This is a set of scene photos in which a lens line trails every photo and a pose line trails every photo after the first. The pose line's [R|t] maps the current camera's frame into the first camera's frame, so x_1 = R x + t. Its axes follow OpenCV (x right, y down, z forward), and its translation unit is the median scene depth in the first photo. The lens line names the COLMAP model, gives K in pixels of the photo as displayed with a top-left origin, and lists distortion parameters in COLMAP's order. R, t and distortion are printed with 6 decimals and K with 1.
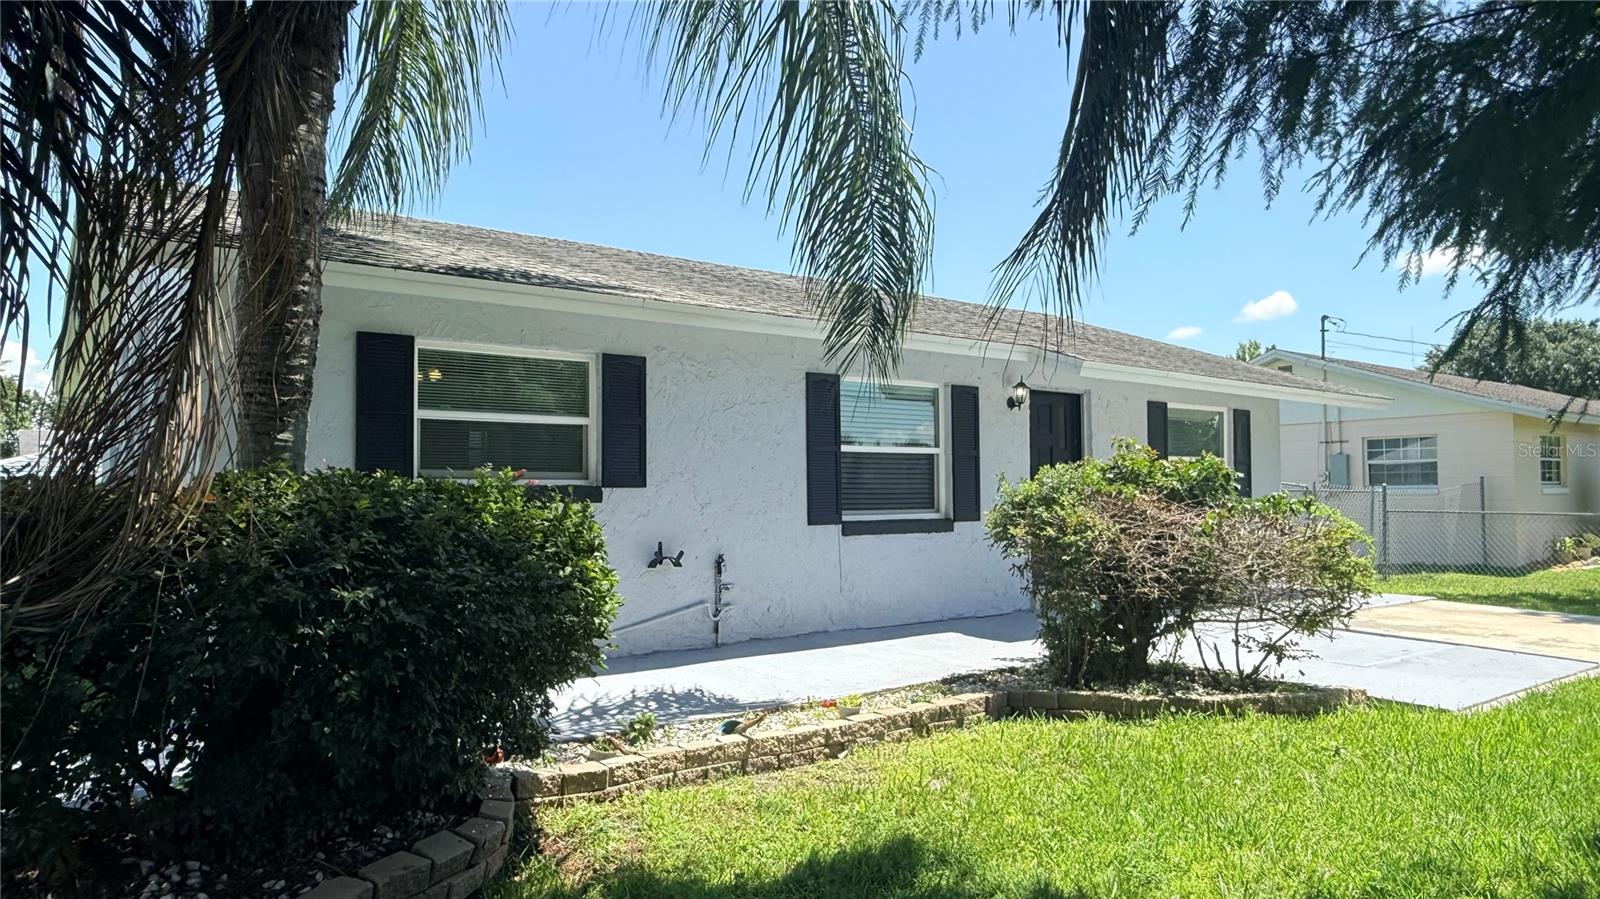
lens RADIAL K [[1040.7, 0, 800.0], [0, 1040.7, 449.5], [0, 0, 1]] dist [-0.001075, 0.003087]
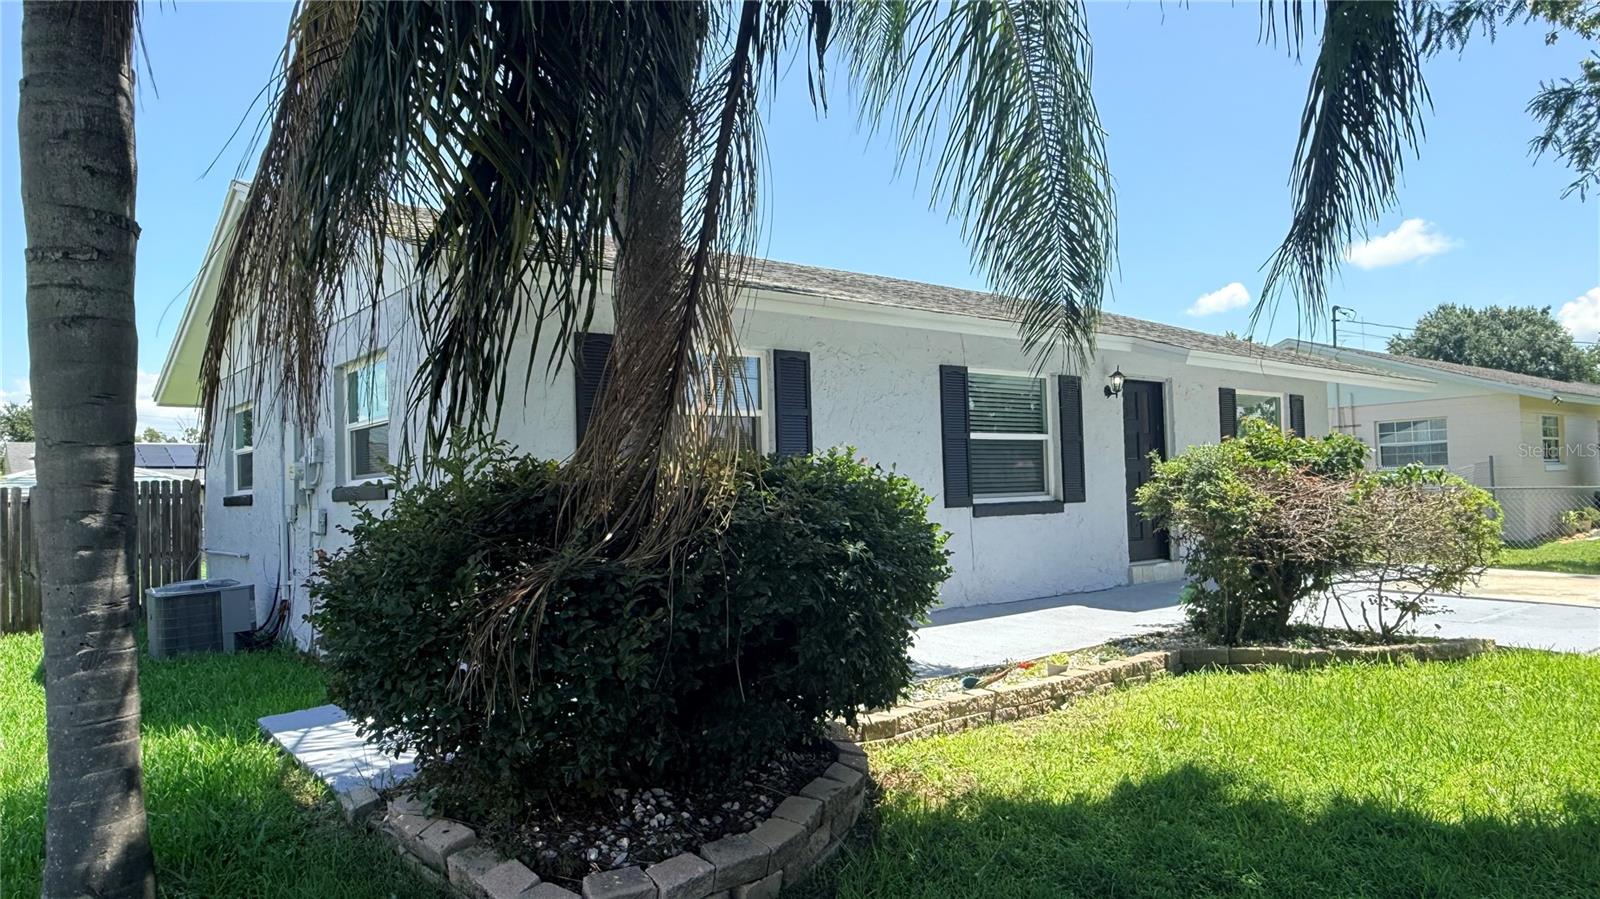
lens RADIAL K [[1040.7, 0, 800.0], [0, 1040.7, 449.5], [0, 0, 1]] dist [-0.001075, 0.003087]
pose [[0.998990, -0.021294, 0.039576, -0.230485], [0.021298, 0.999773, 0.000313, 0.011573], [-0.039573, 0.000530, 0.999217, -0.078551]]
